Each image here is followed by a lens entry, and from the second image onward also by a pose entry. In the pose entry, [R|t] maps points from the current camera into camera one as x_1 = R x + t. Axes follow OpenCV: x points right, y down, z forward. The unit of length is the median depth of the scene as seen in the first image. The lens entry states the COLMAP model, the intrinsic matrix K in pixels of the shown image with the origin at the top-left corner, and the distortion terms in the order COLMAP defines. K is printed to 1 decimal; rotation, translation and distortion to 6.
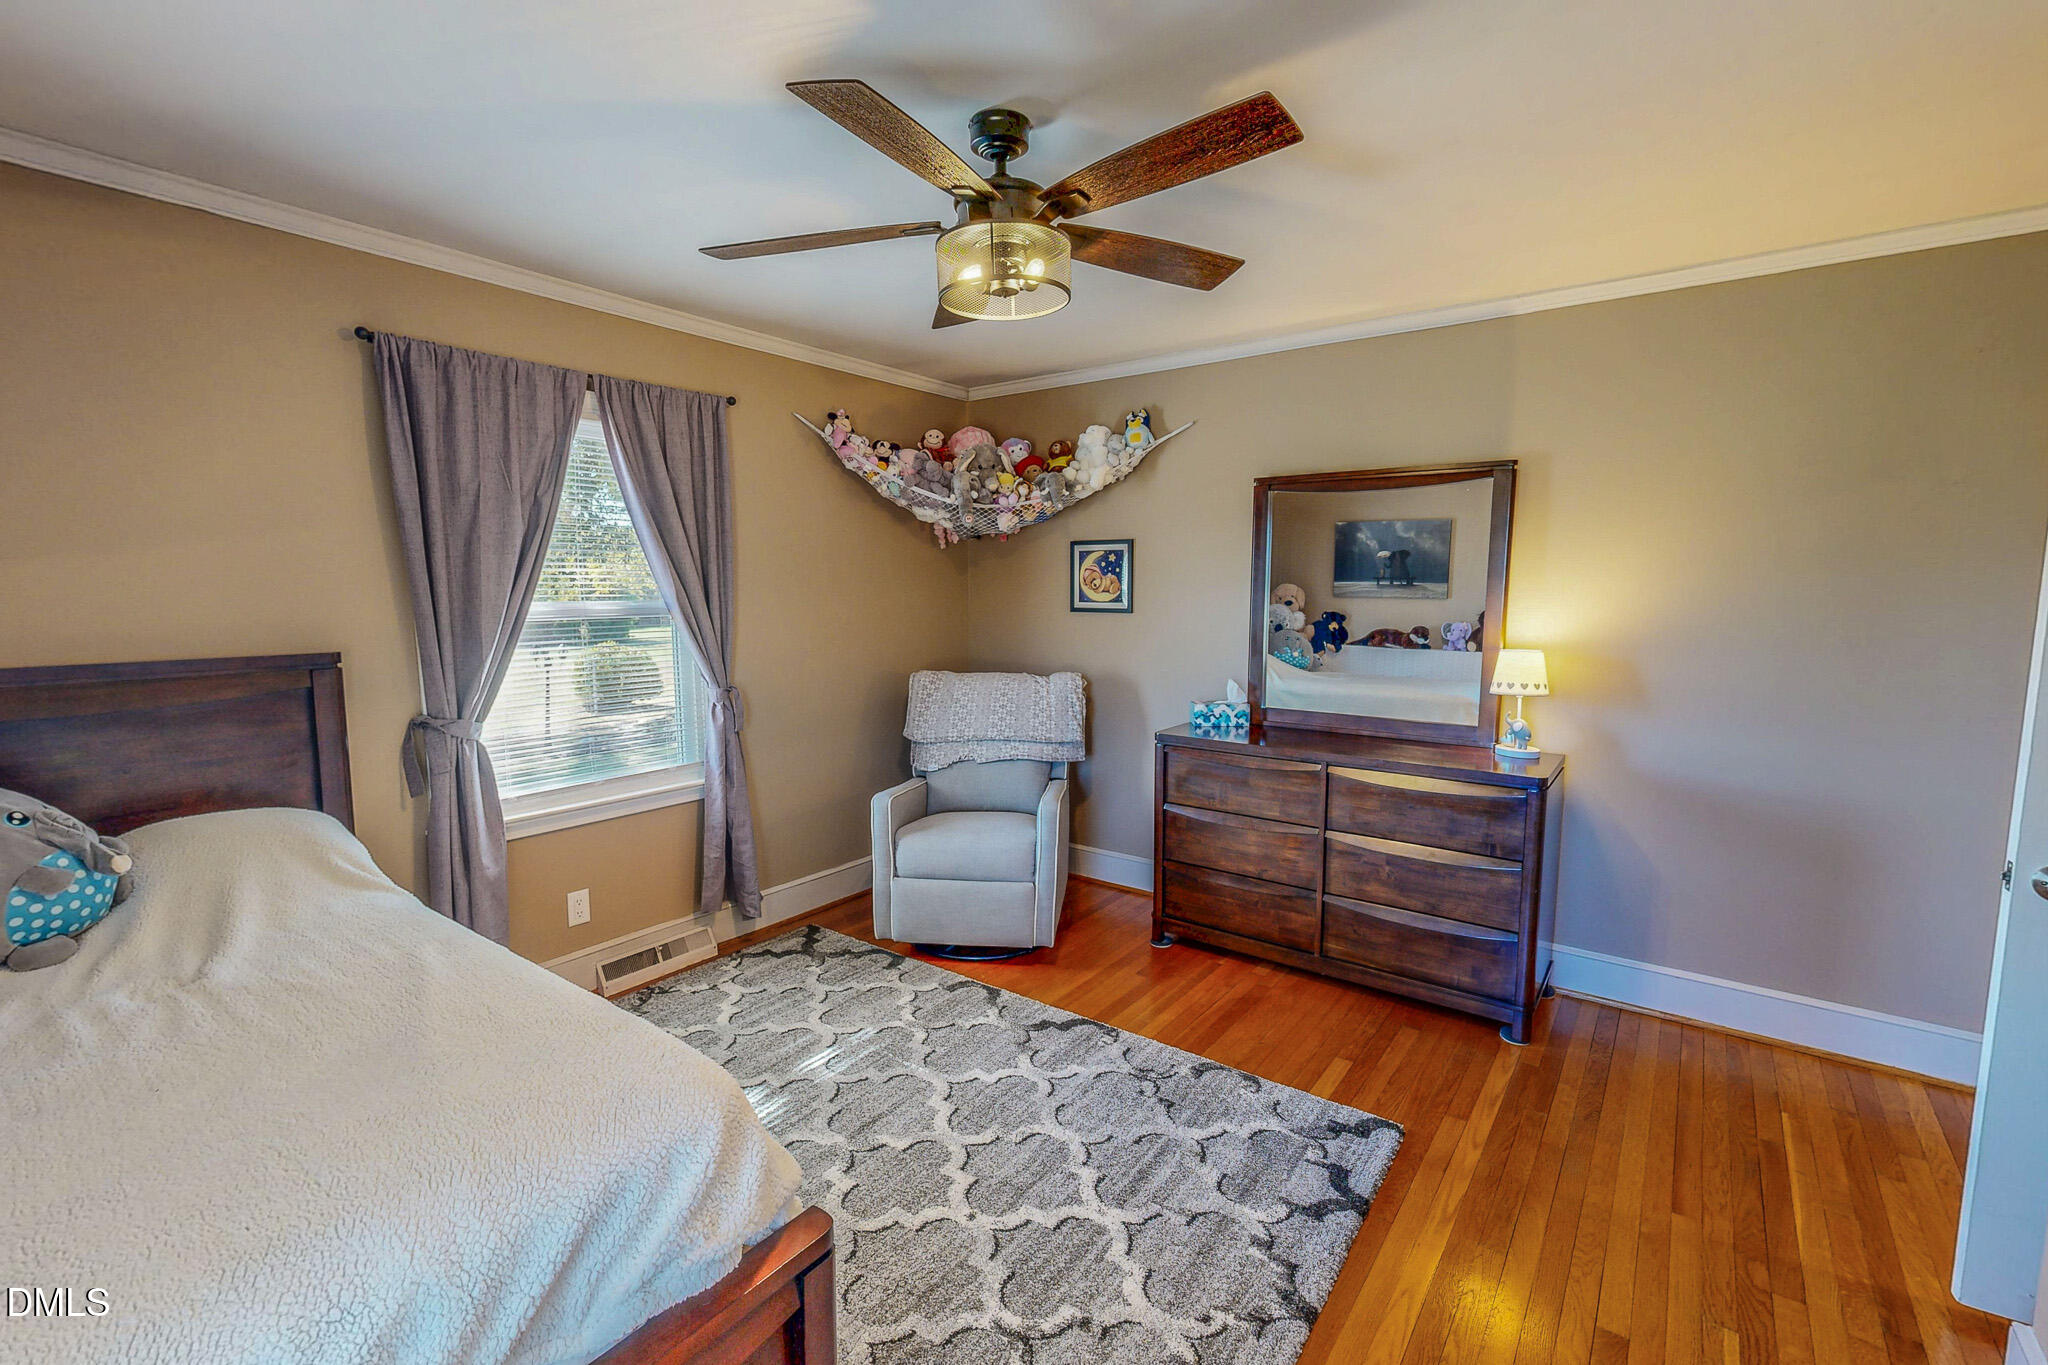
lens RADIAL K [[890.3, 0, 1024.2], [0, 890.3, 684.1], [0, 0, 1]] dist [-0.003386, 0.000362]
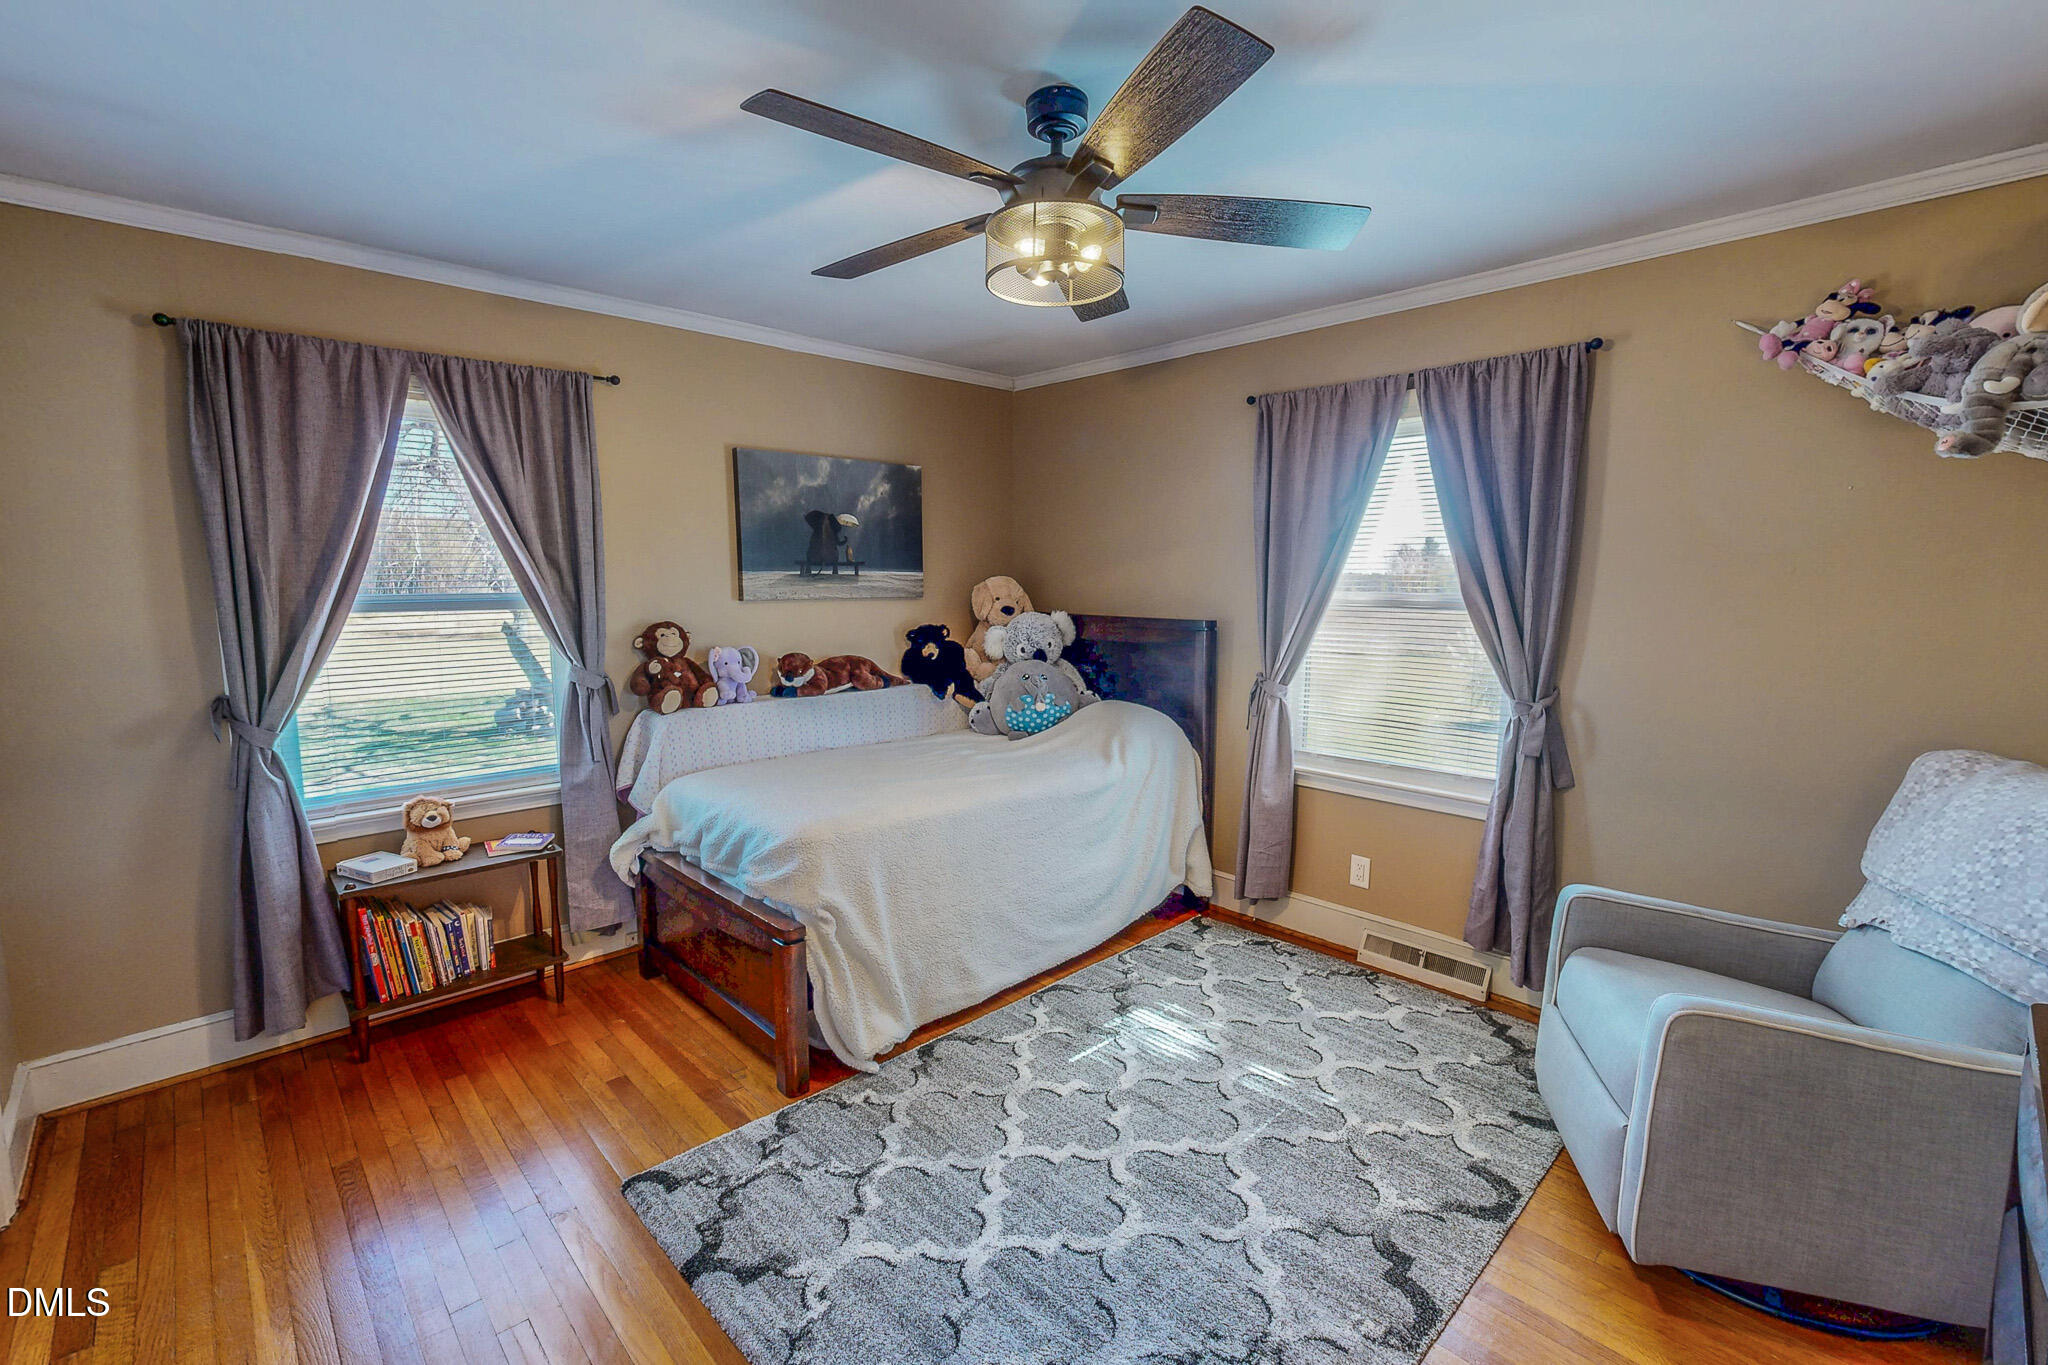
lens RADIAL K [[890.3, 0, 1026.0], [0, 890.3, 682.8], [0, 0, 1]] dist [-0.003386, 0.000362]
pose [[-0.164260, 0.119514, -0.979150, 0.772494], [-0.113705, 0.983722, 0.139147, -0.105075], [0.979842, 0.134191, -0.147997, 0.917318]]
